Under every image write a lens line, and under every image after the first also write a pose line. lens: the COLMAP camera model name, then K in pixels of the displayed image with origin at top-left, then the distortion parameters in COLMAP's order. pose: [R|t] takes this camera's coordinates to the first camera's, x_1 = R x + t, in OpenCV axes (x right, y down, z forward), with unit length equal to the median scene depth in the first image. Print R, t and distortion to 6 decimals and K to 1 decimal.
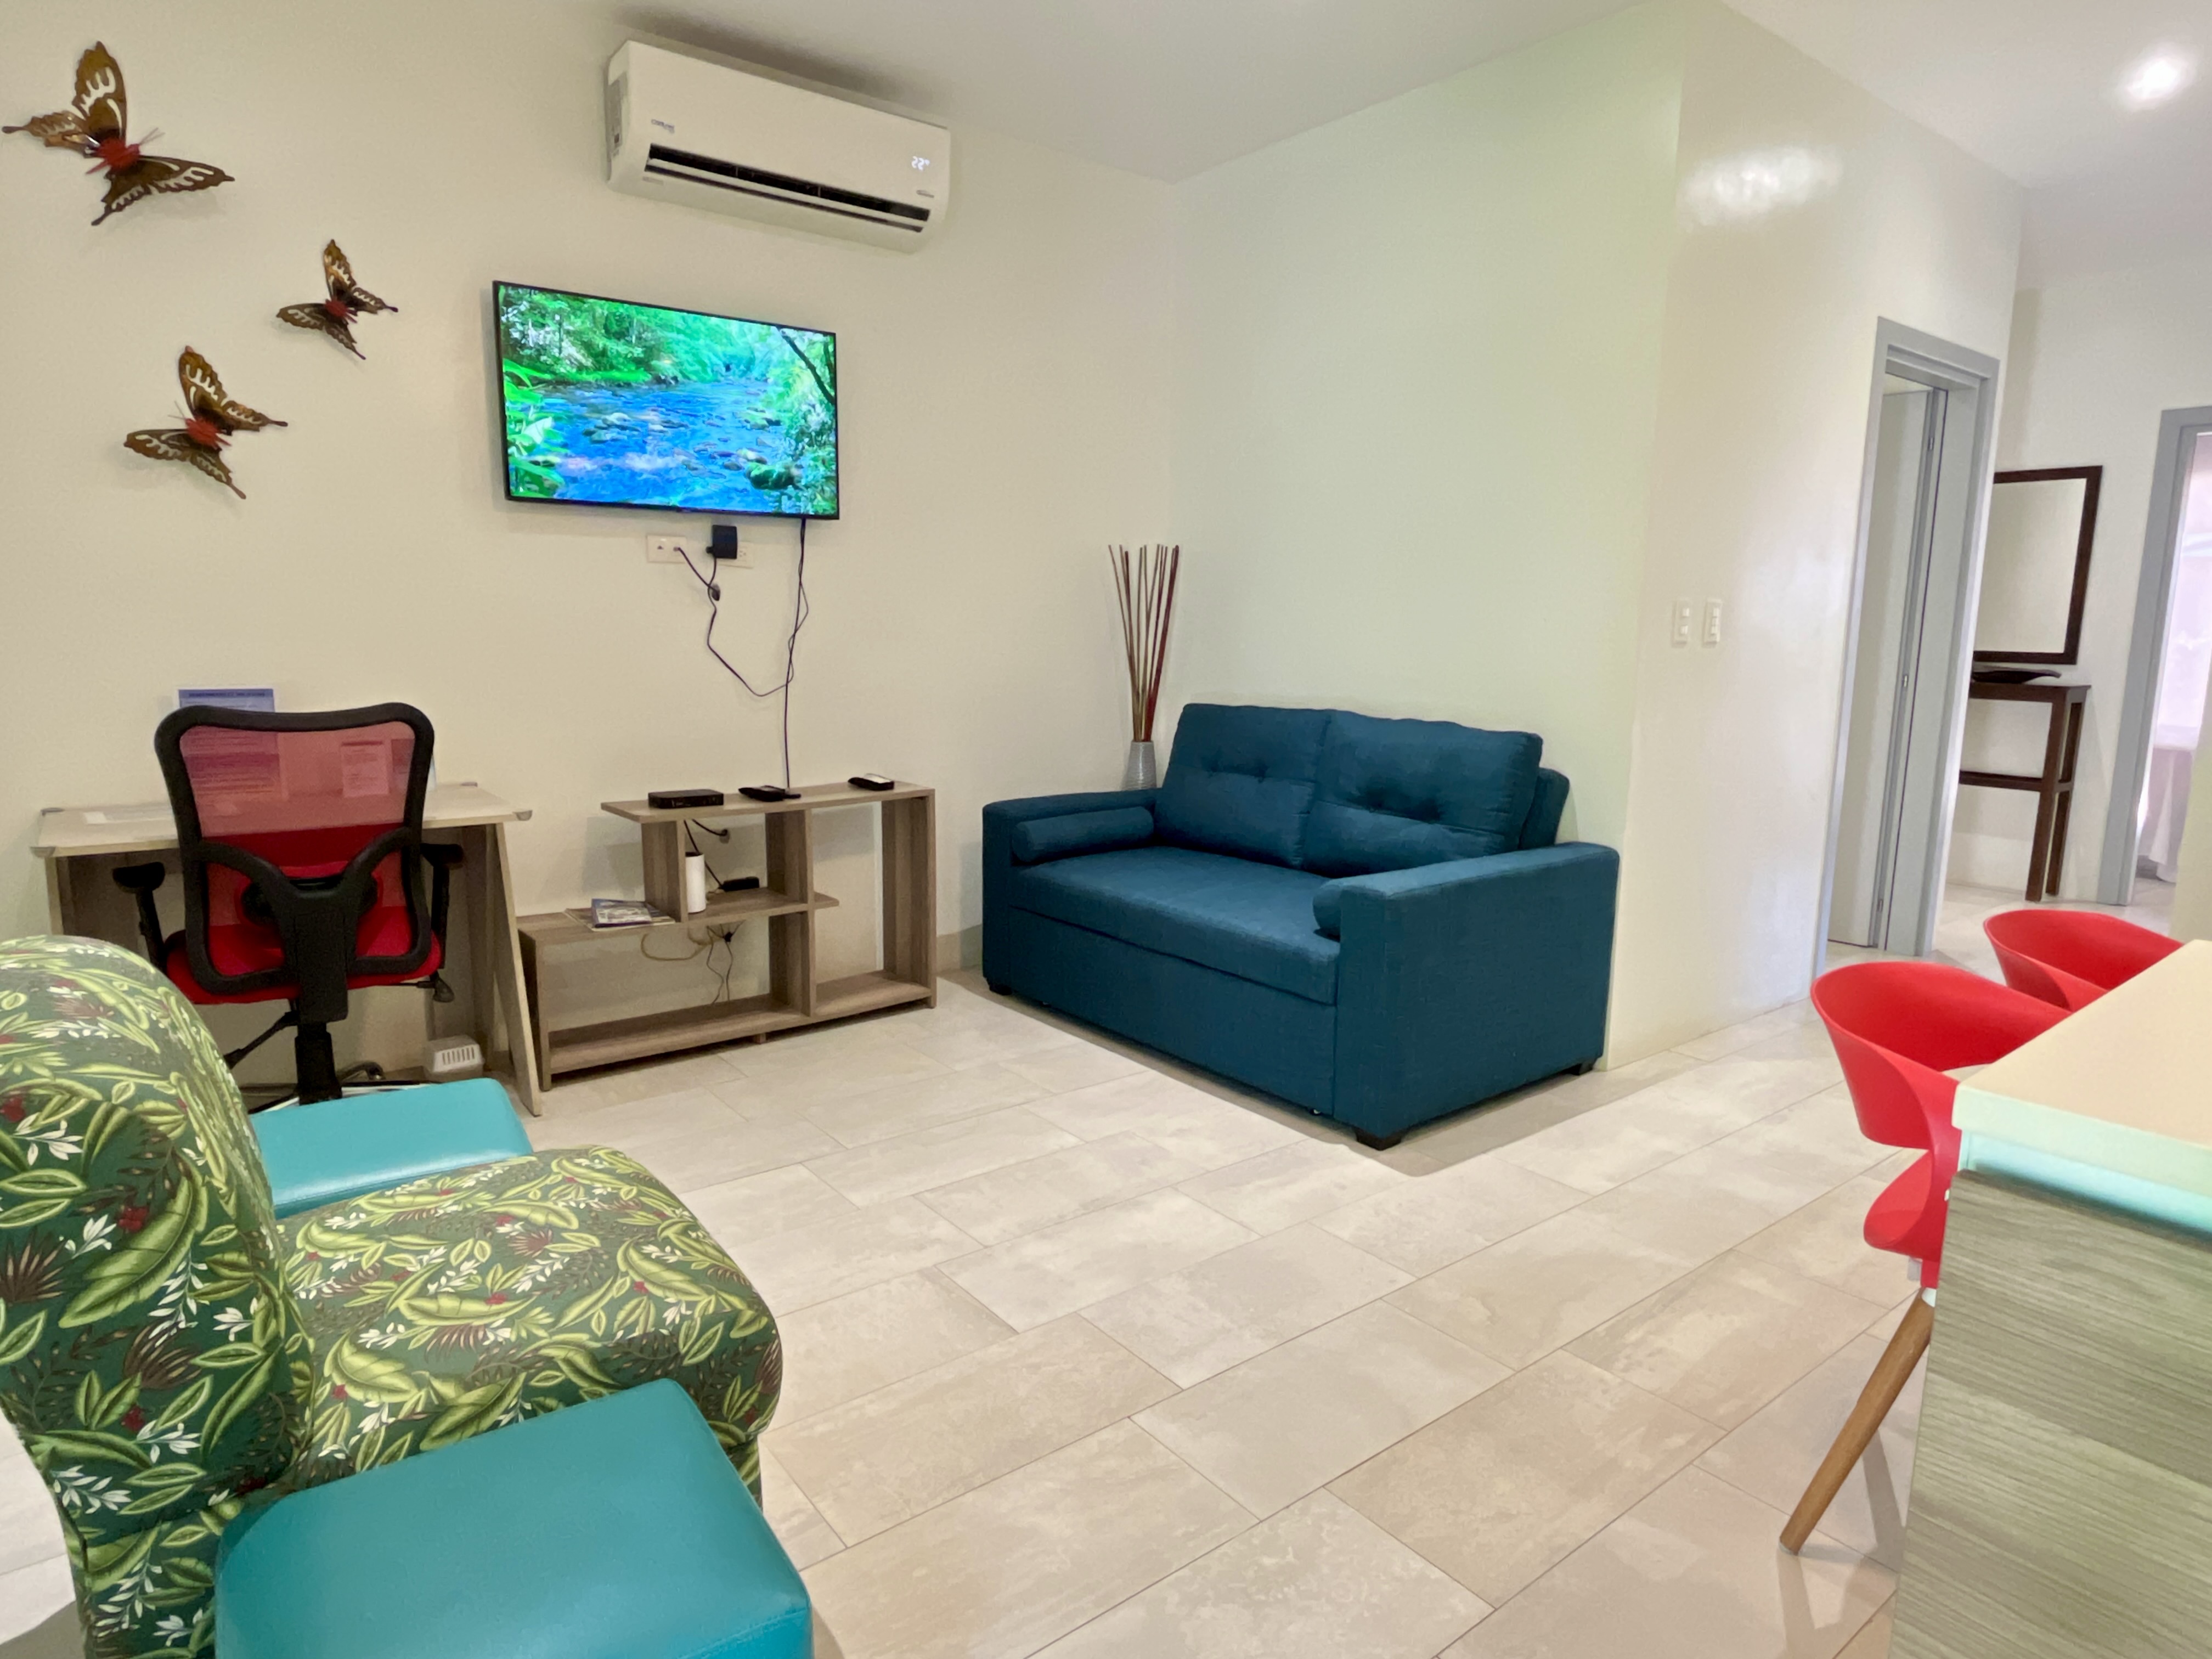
lens RADIAL K [[1287.2, 0, 1106.0], [0, 1287.2, 829.5], [0, 0, 1]] dist [-0.002177, -0.001268]
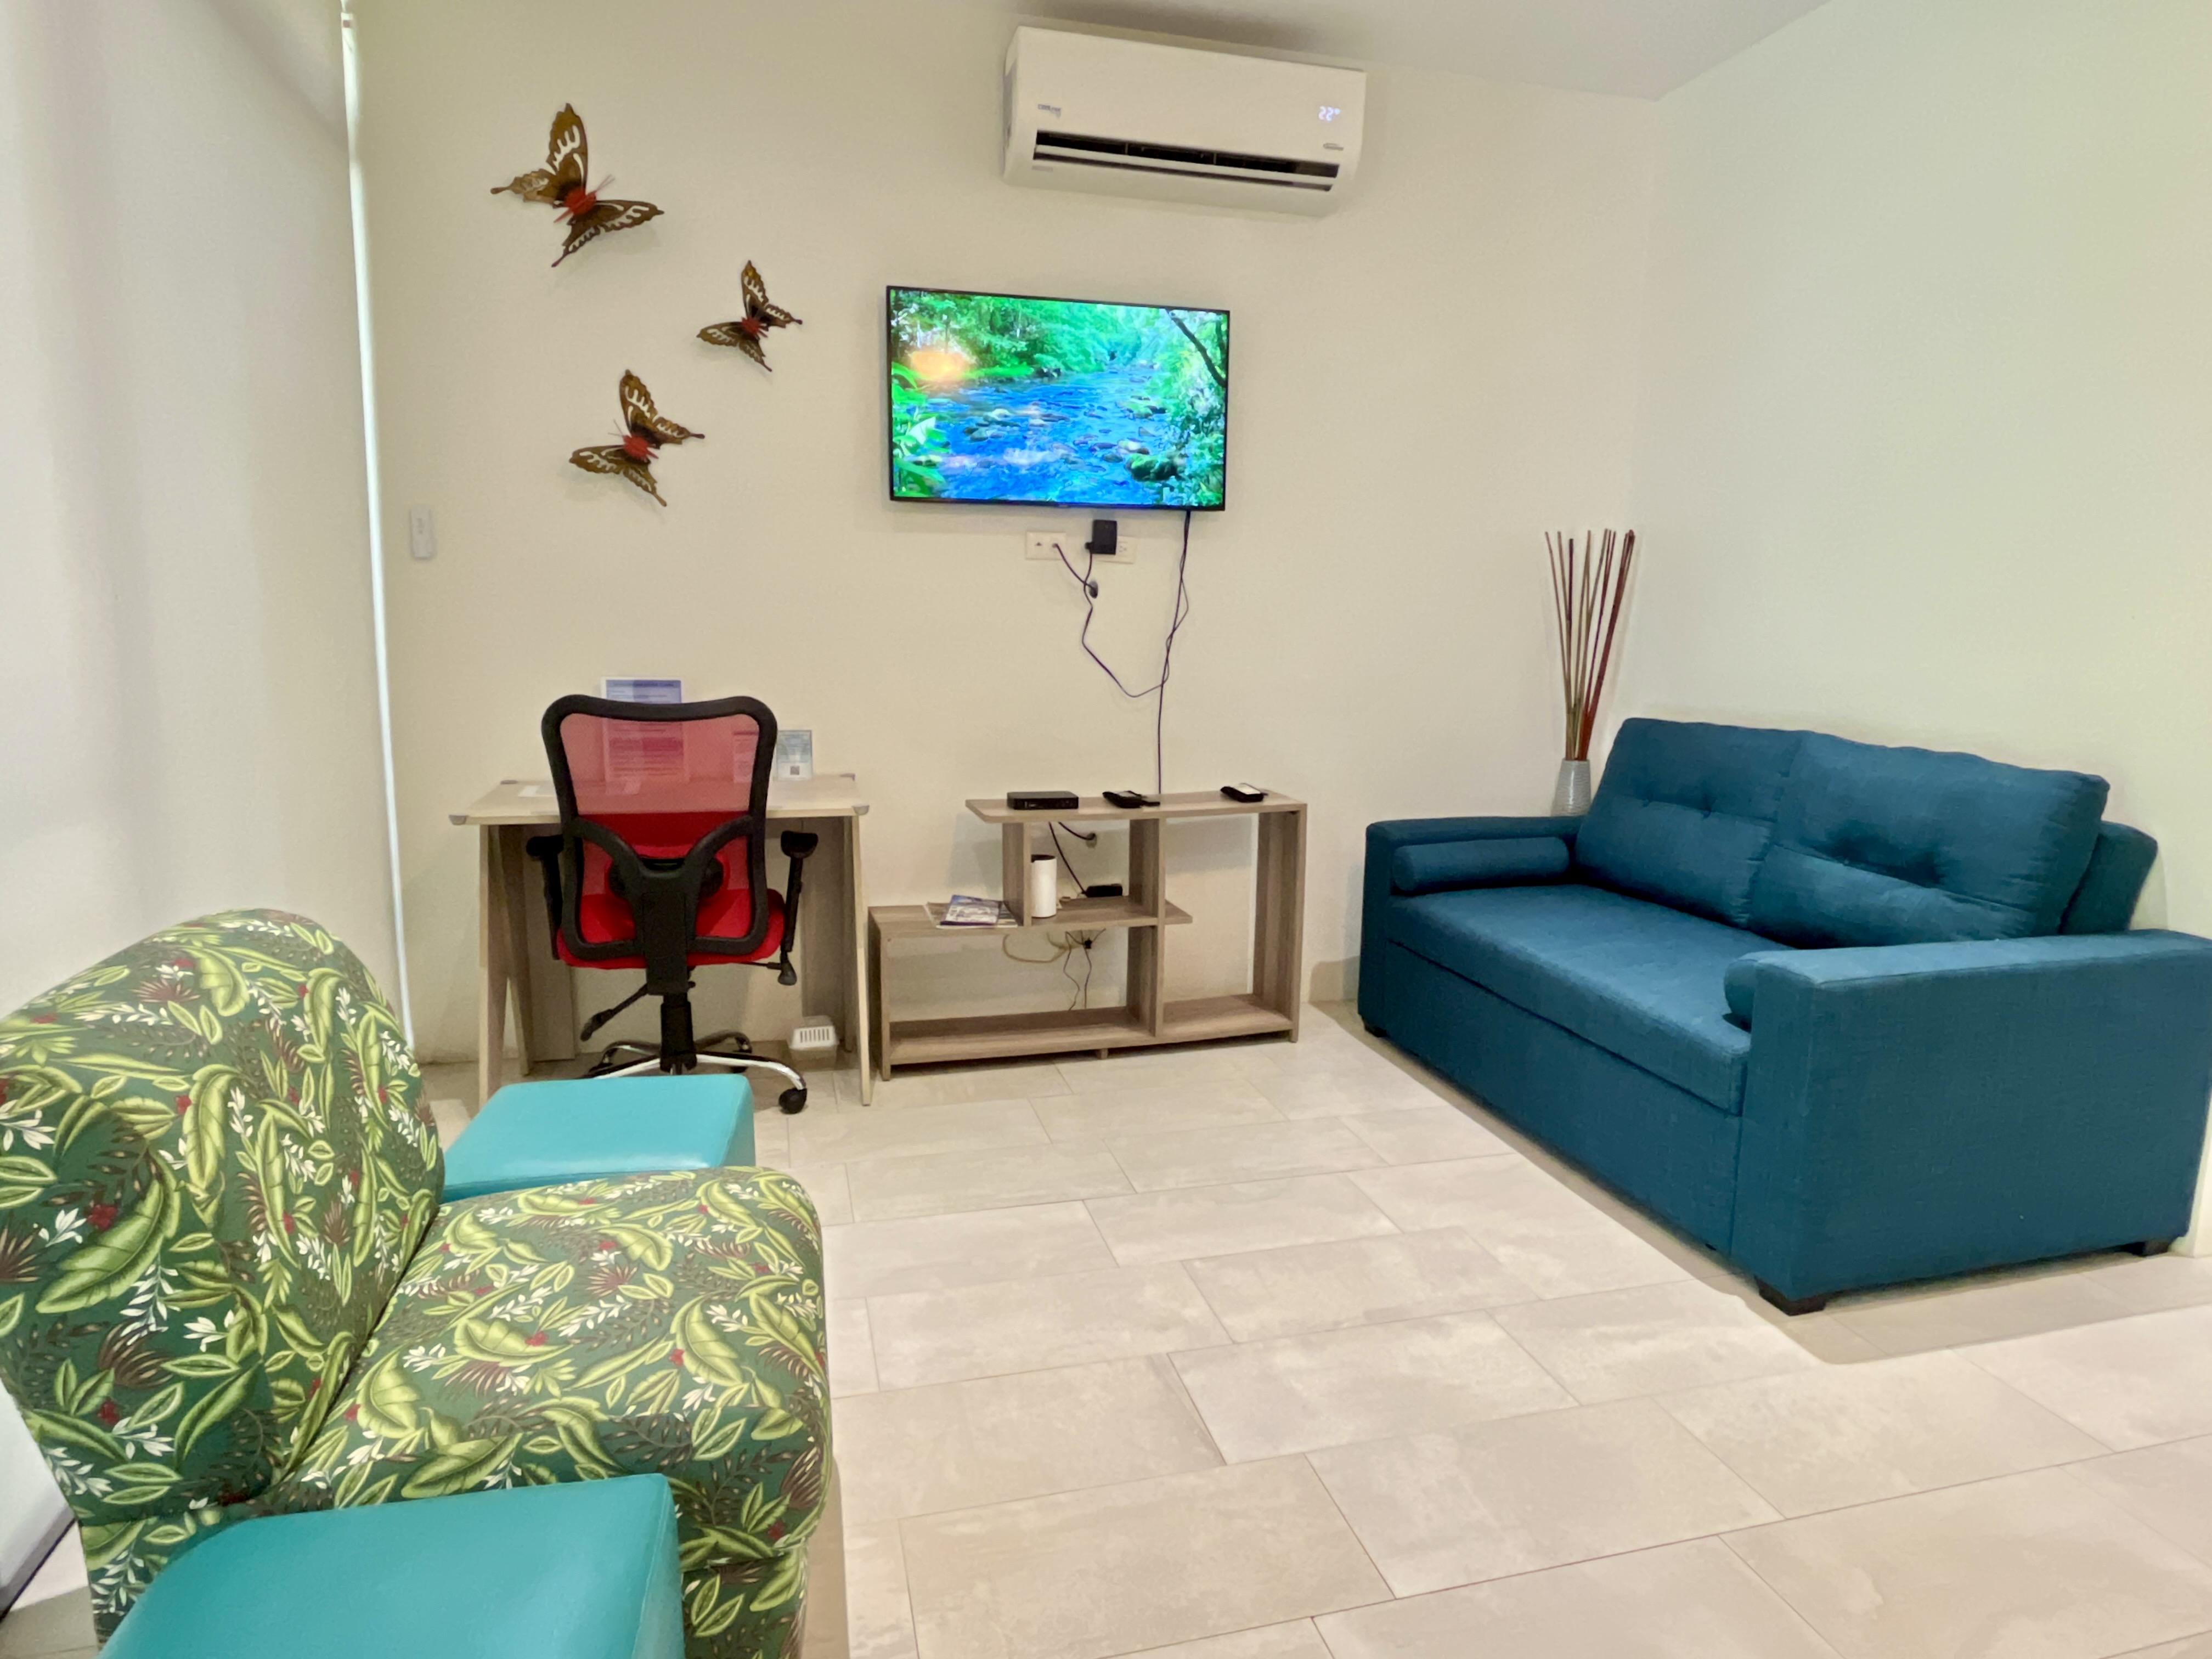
lens RADIAL K [[1287.2, 0, 1106.0], [0, 1287.2, 829.5], [0, 0, 1]] dist [-0.002177, -0.001268]
pose [[0.920054, 0.063453, -0.386619, 0.117391], [-0.063636, 0.997897, 0.012339, -0.020499], [0.386588, 0.013250, 0.922157, 0.140455]]
